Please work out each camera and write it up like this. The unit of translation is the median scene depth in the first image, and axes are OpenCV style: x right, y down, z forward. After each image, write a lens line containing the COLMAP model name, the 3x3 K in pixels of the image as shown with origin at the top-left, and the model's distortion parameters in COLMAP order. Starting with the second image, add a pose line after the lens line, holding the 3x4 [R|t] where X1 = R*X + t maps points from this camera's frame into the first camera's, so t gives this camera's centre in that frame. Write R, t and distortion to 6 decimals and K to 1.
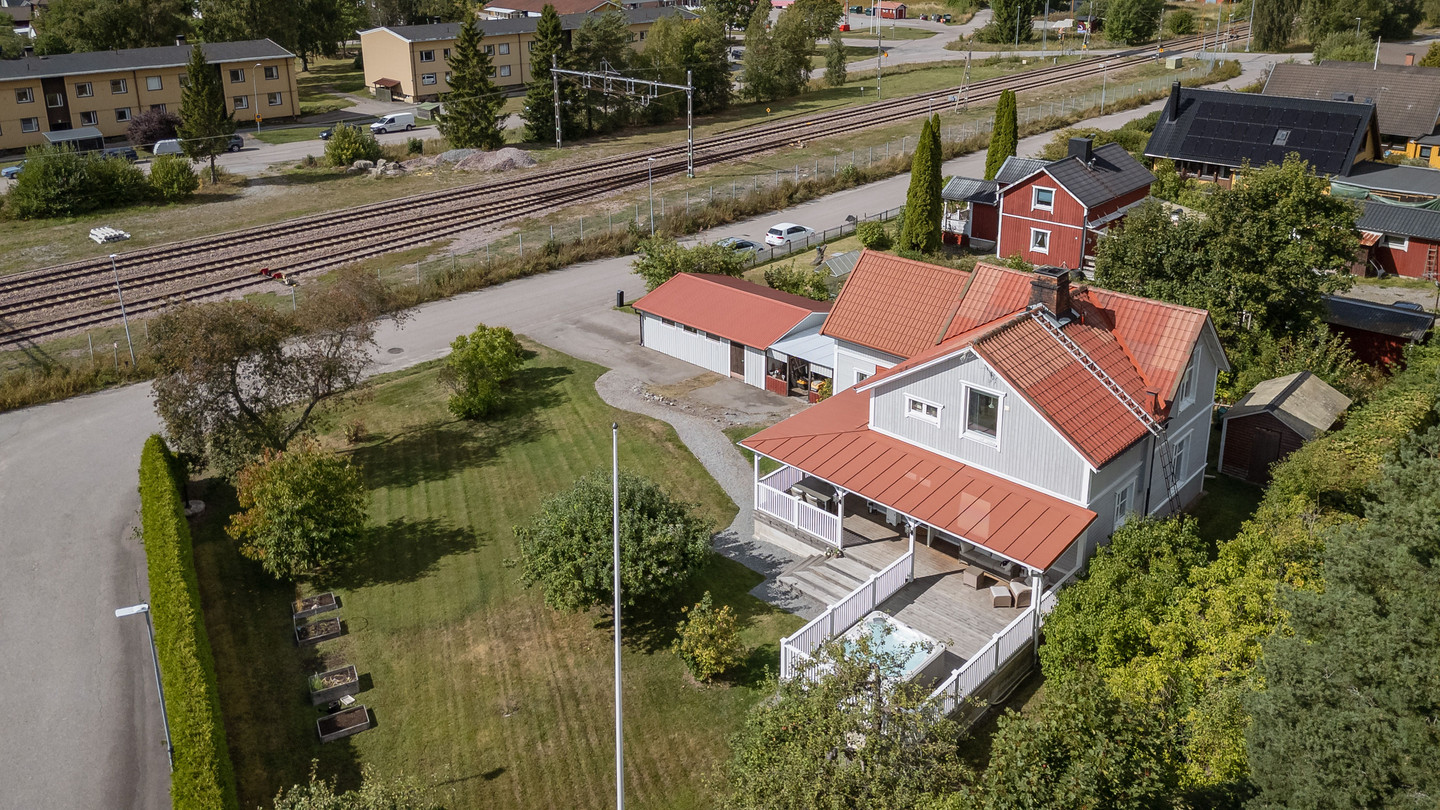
lens RADIAL K [[1021.7, 0, 720.0], [0, 1021.7, 405.0], [0, 0, 1]] dist [0.062119, -0.000010]
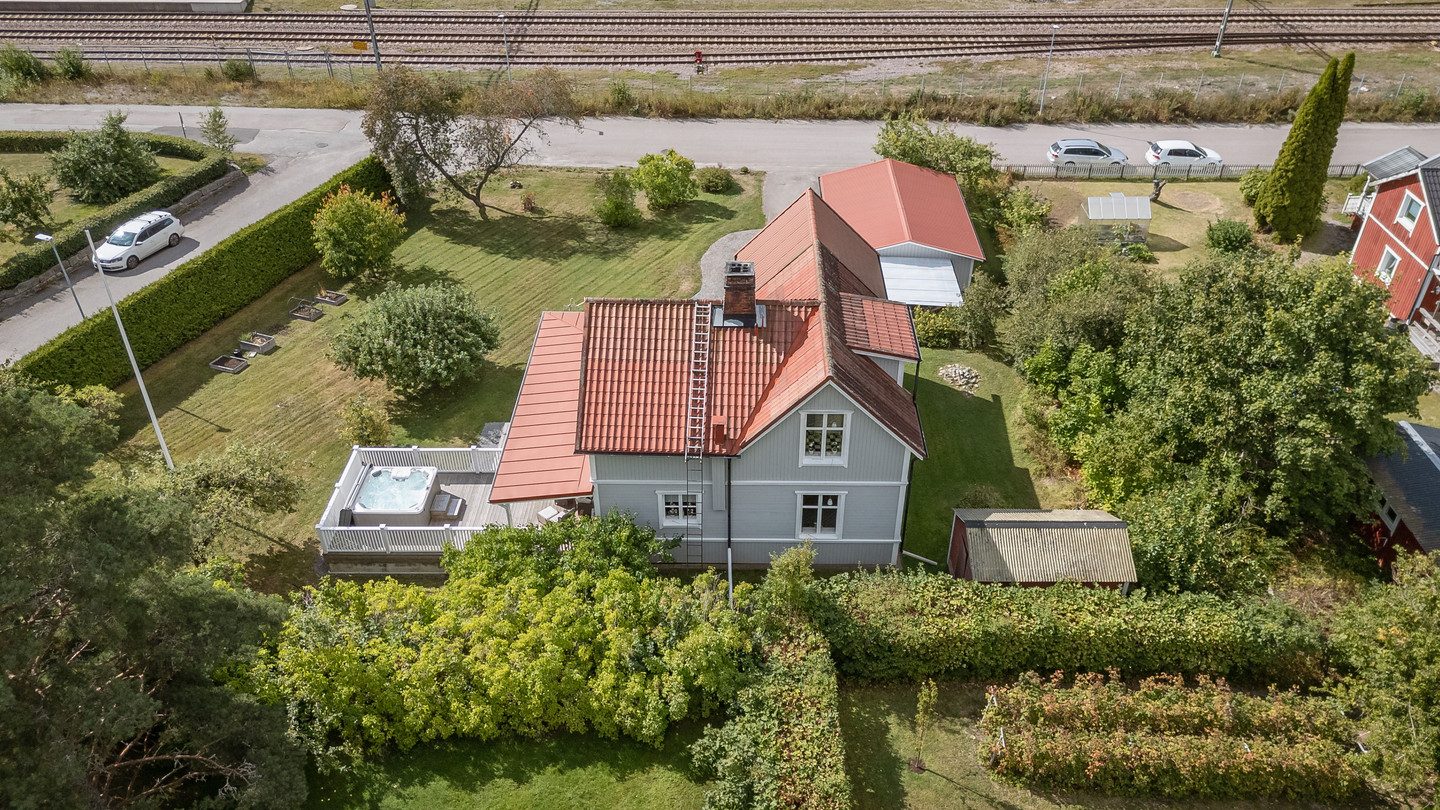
lens RADIAL K [[1021.7, 0, 720.0], [0, 1021.7, 405.0], [0, 0, 1]] dist [0.062119, -0.000010]
pose [[0.673505, 0.443897, -0.591055, 0.446251], [-0.314775, 0.895716, 0.314021, -0.147764], [0.668811, -0.025445, 0.742997, 0.138688]]
